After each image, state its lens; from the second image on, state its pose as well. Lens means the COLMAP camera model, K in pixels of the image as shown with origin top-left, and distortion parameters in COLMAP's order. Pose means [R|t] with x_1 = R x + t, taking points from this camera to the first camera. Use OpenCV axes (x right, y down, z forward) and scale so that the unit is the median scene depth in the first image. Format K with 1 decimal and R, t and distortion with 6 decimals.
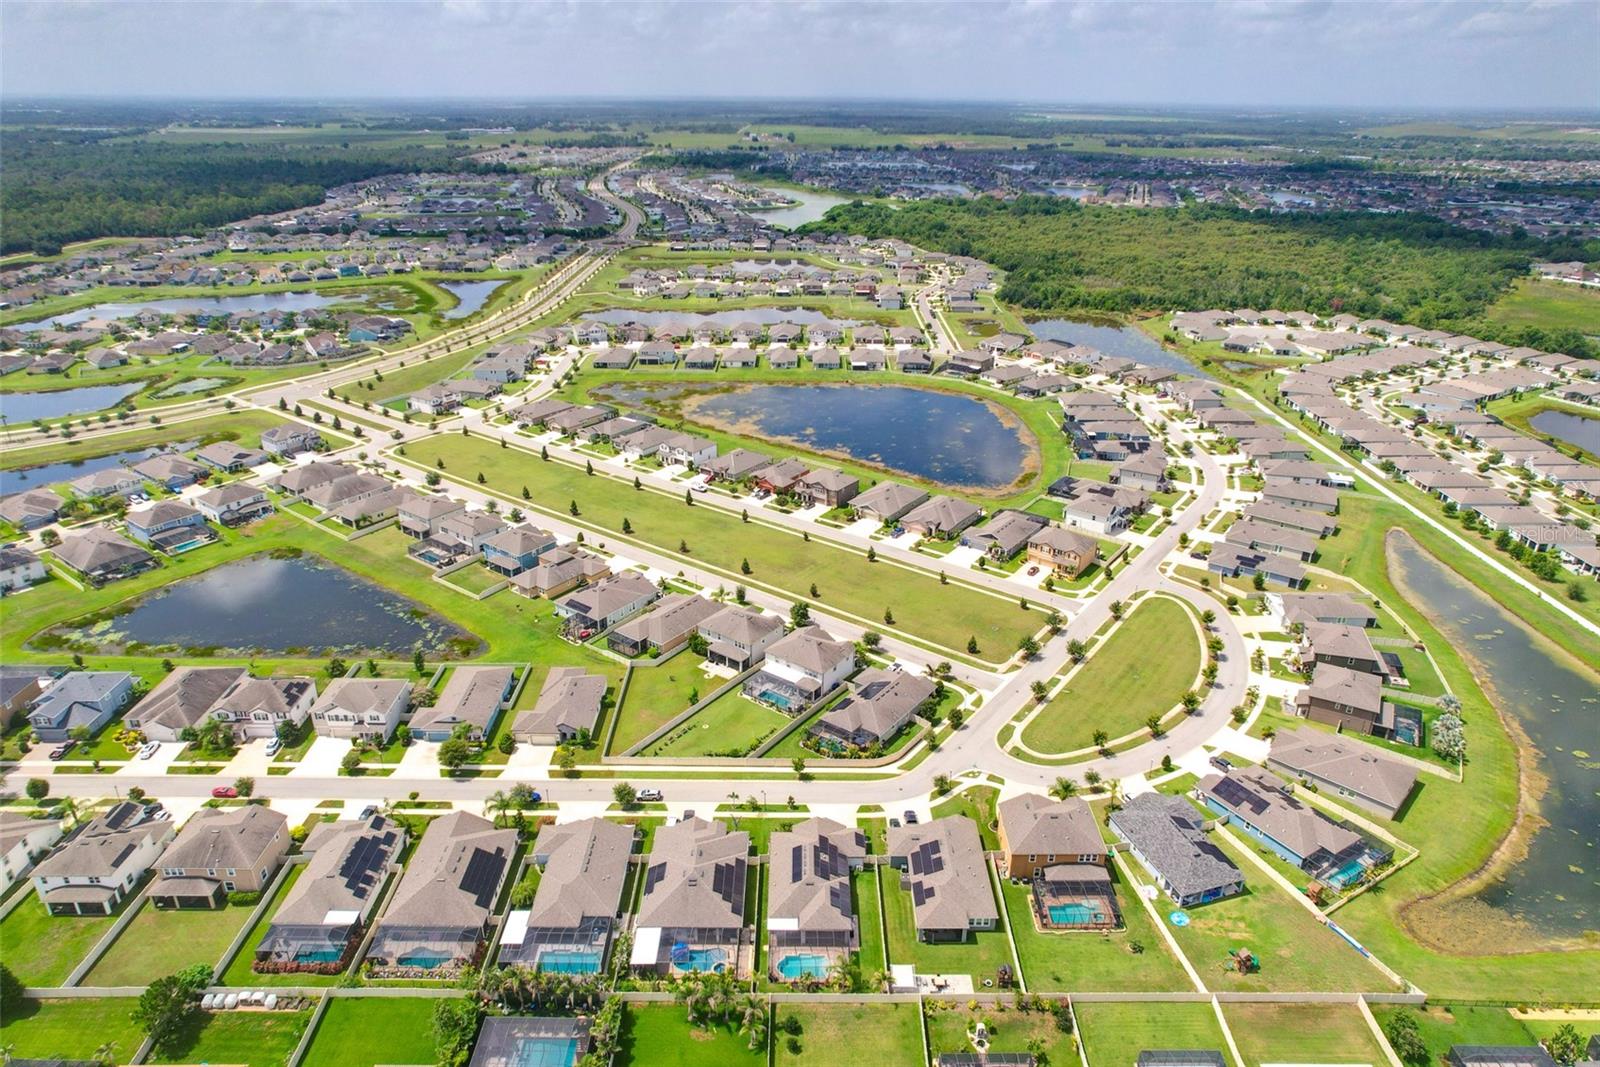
lens RADIAL K [[1012.3, 0, 800.0], [0, 1012.3, 533.5], [0, 0, 1]] dist [-0.068178, 0.059588]
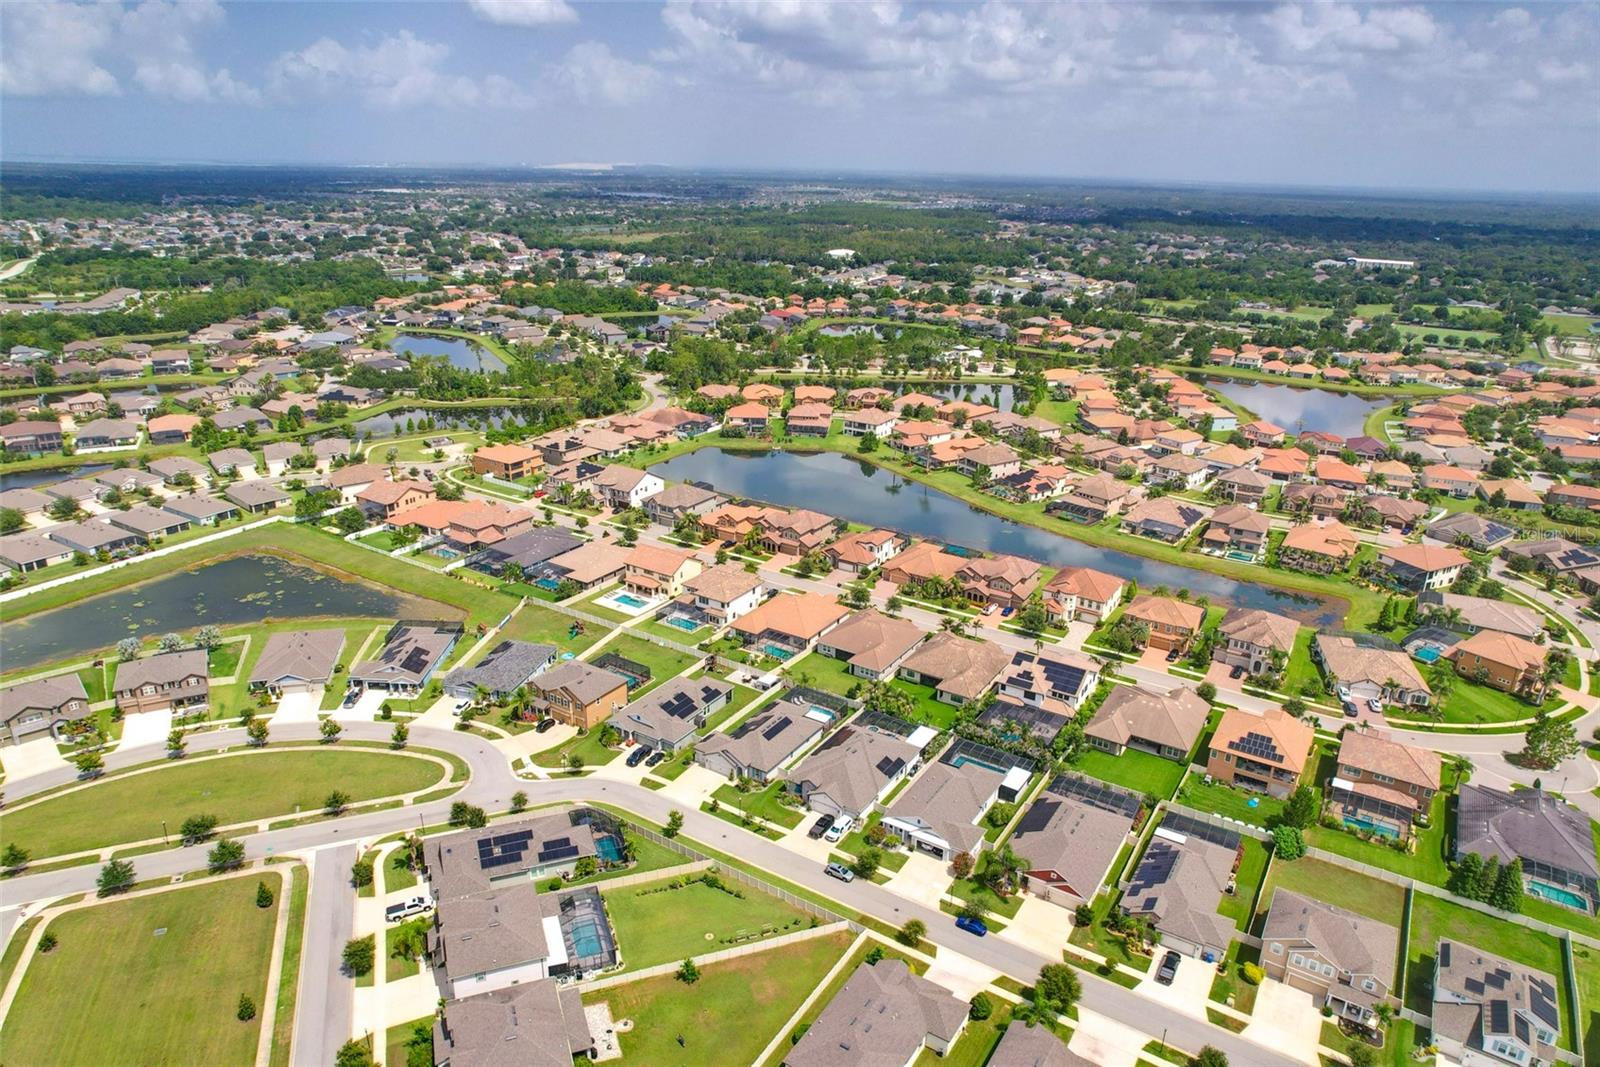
lens RADIAL K [[1030.0, 0, 808.8], [0, 1030.0, 506.6], [0, 0, 1]] dist [-0.069419, 0.063300]
pose [[-0.848262, -0.191876, 0.493594, -0.531851], [0.187780, 0.762513, 0.619122, -0.554792], [-0.495167, 0.617865, -0.610780, 1.445664]]
